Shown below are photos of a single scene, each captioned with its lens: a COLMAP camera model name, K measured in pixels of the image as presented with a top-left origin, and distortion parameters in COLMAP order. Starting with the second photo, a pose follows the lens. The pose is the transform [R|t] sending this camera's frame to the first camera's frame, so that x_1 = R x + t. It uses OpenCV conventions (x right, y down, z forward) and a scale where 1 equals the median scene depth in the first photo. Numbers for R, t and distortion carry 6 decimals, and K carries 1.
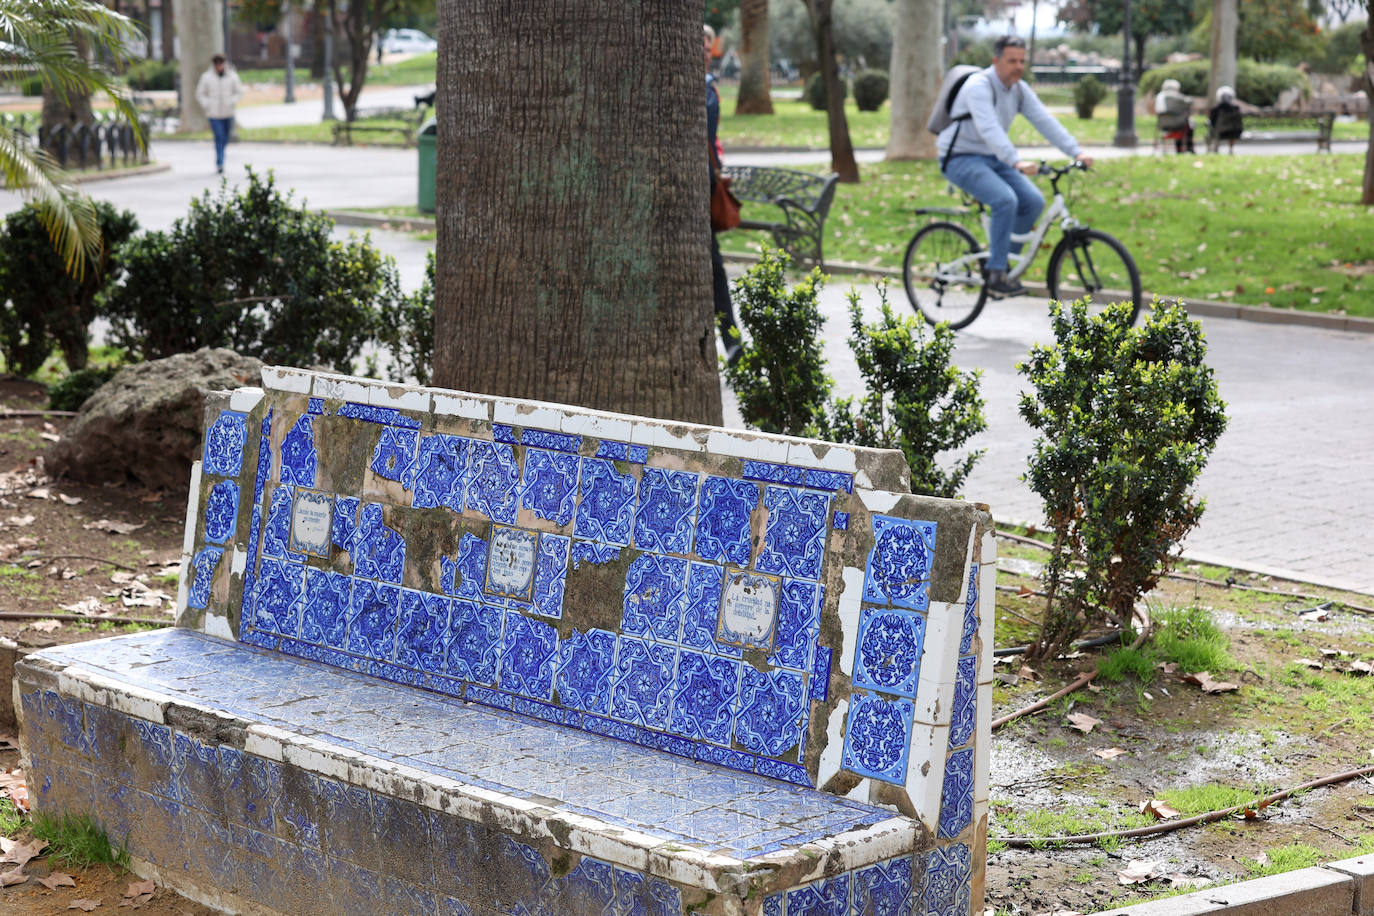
lens RADIAL K [[2916.4, 0, 686.8], [0, 2916.4, 500.9], [0, 0, 1]] dist [-0.276009, -0.160904]
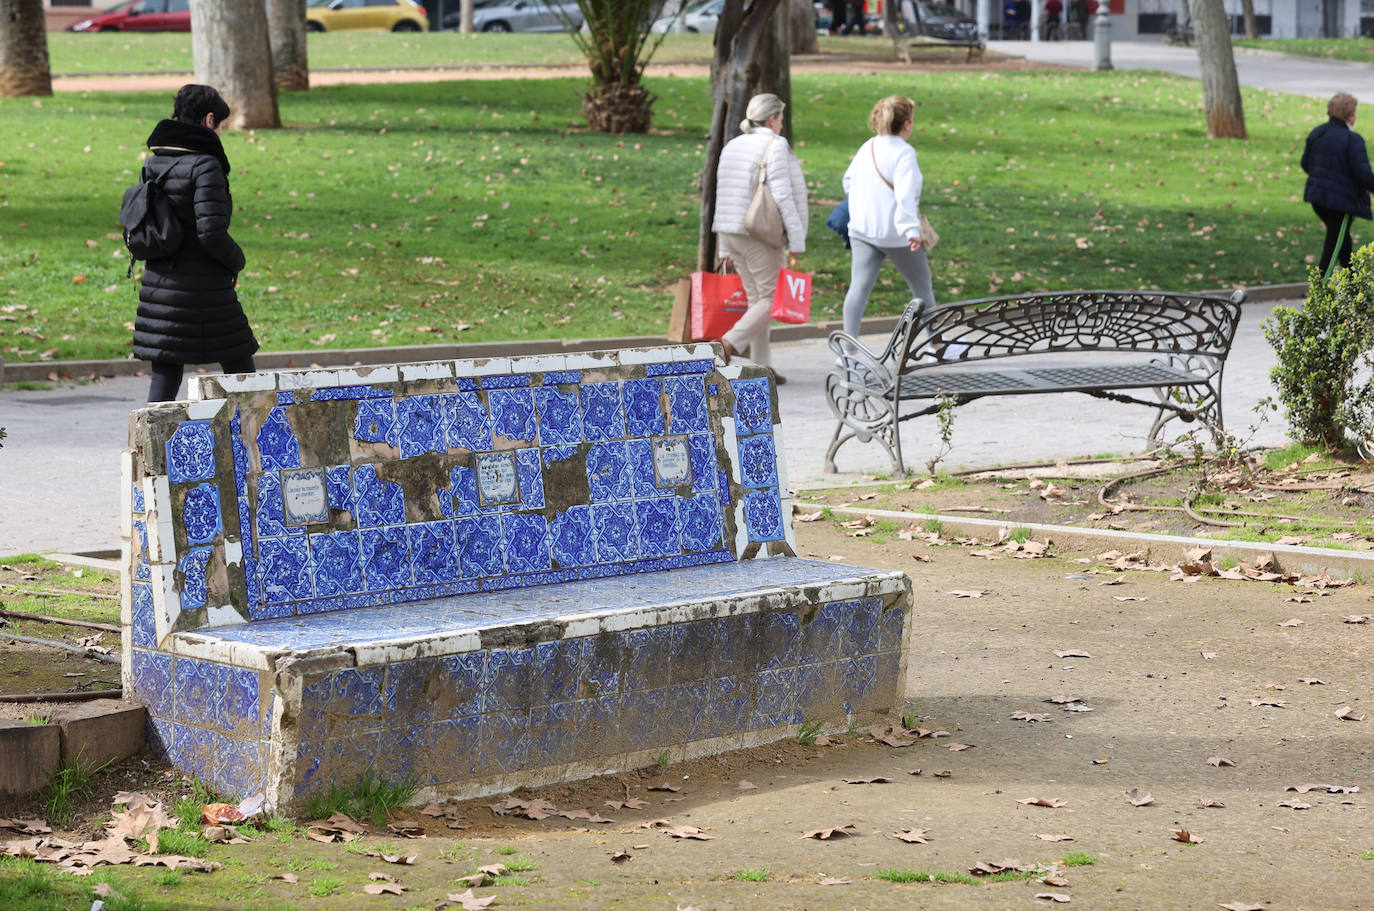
lens RADIAL K [[3673.2, 0, 687.0], [0, 3673.2, 455.5], [0, 0, 1]] dist [-0.118509, 0.014283]
pose [[-0.021982, -0.107439, 0.993969, -1.705513], [0.147987, 0.982907, 0.109516, -0.157631], [-0.988745, 0.149502, -0.005706, 0.918410]]
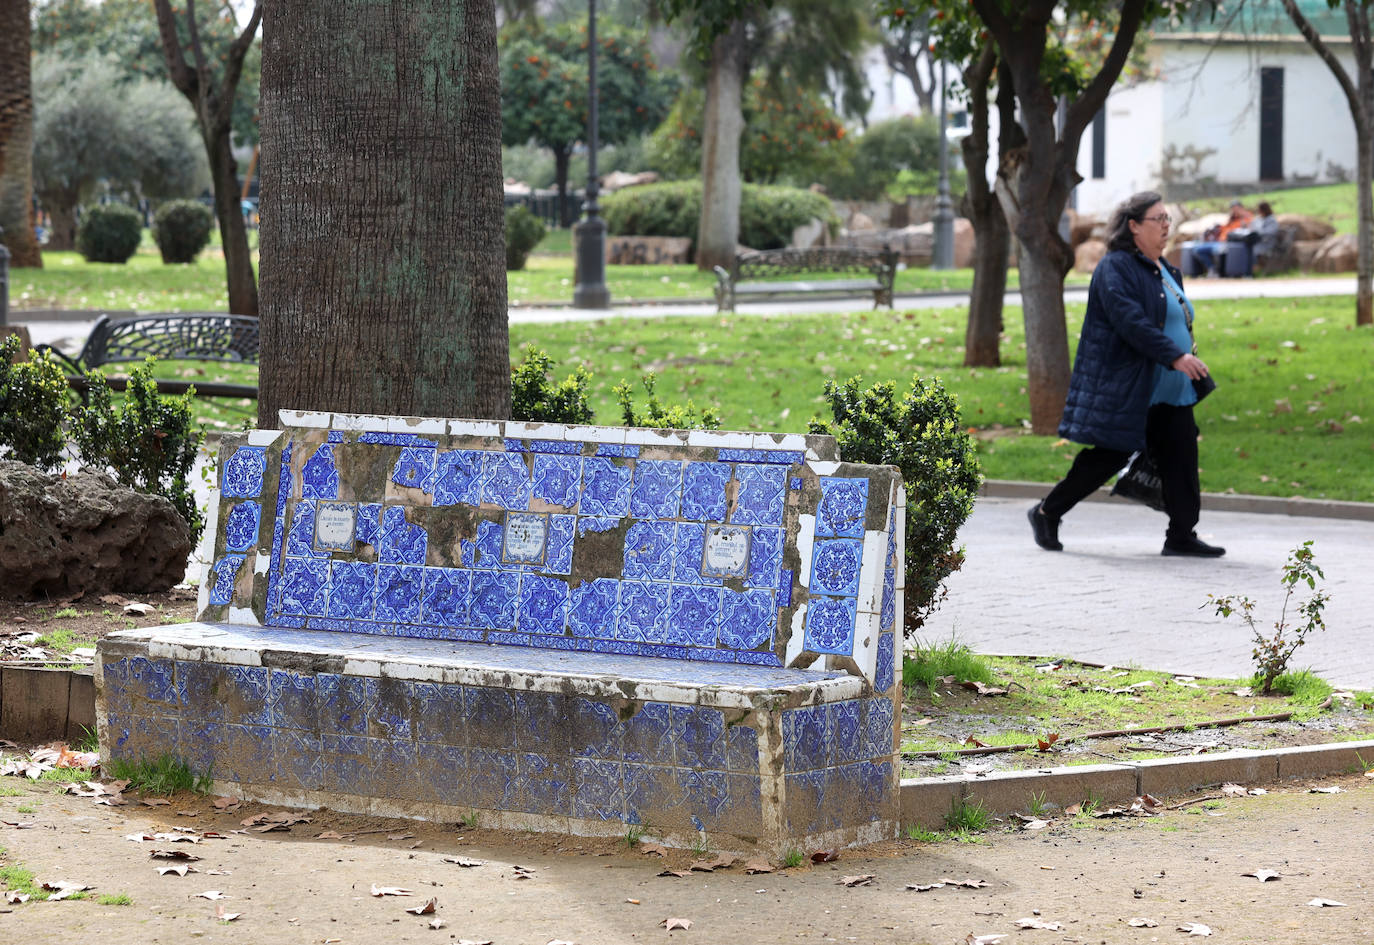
lens RADIAL K [[4933.1, 0, 670.1], [0, 4933.1, 543.3], [0, 0, 1]] dist [0.196405, -1.998415]
pose [[0.982001, -0.010542, 0.188579, -0.426946], [0.025488, 0.996704, -0.077010, 0.202034], [-0.187146, 0.080430, 0.979034, -1.267022]]
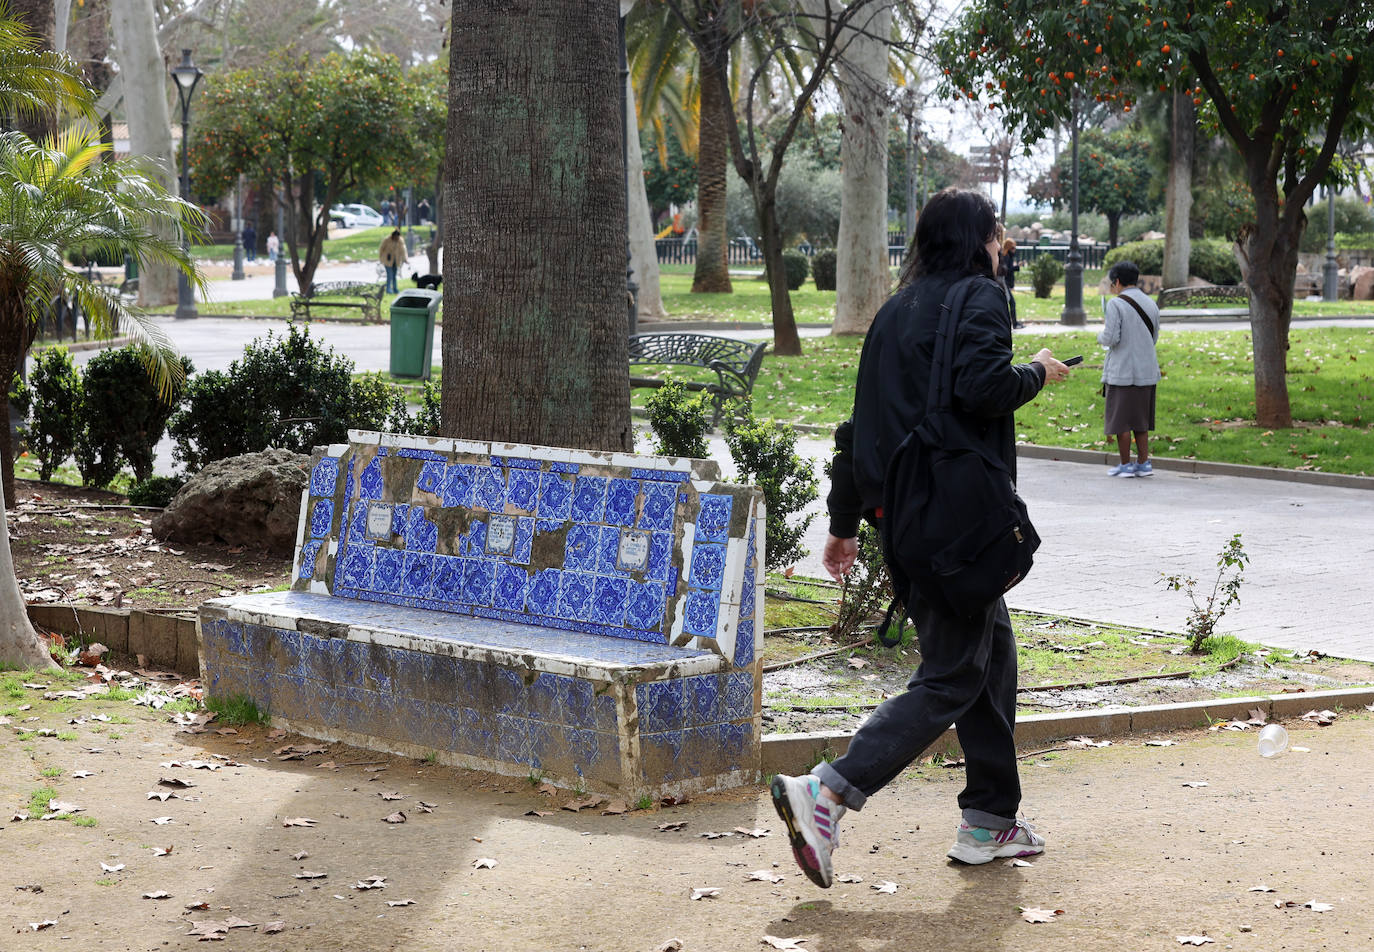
lens RADIAL K [[3198.6, 0, 687.5], [0, 3198.6, 604.6], [0, 0, 1]] dist [-0.283650, -0.526146]
pose [[0.999929, 0.003745, 0.011281, 0.029619], [-0.003341, 0.999358, -0.035665, 0.129730], [-0.011408, 0.035625, 0.999300, -0.899040]]
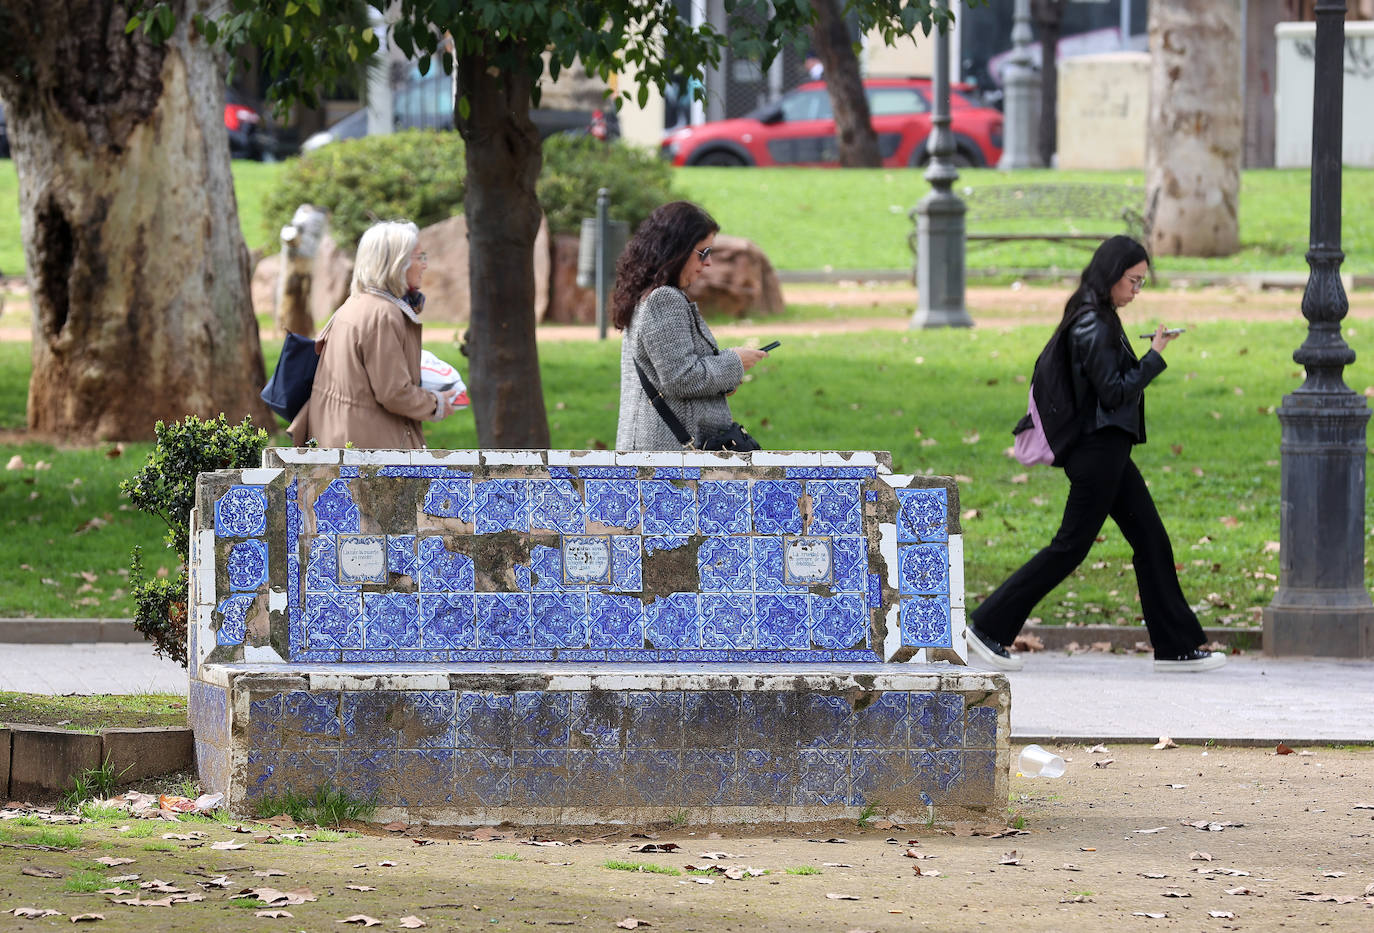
lens RADIAL K [[8576.2, 0, 687.0], [0, 8576.2, 466.5], [0, 0, 1]] dist [1.055498, 1.393884]
pose [[0.498186, -0.021795, 0.866796, -3.679815], [0.127450, 0.990666, -0.048342, 0.185248], [-0.857652, 0.134557, 0.496314, -1.140604]]
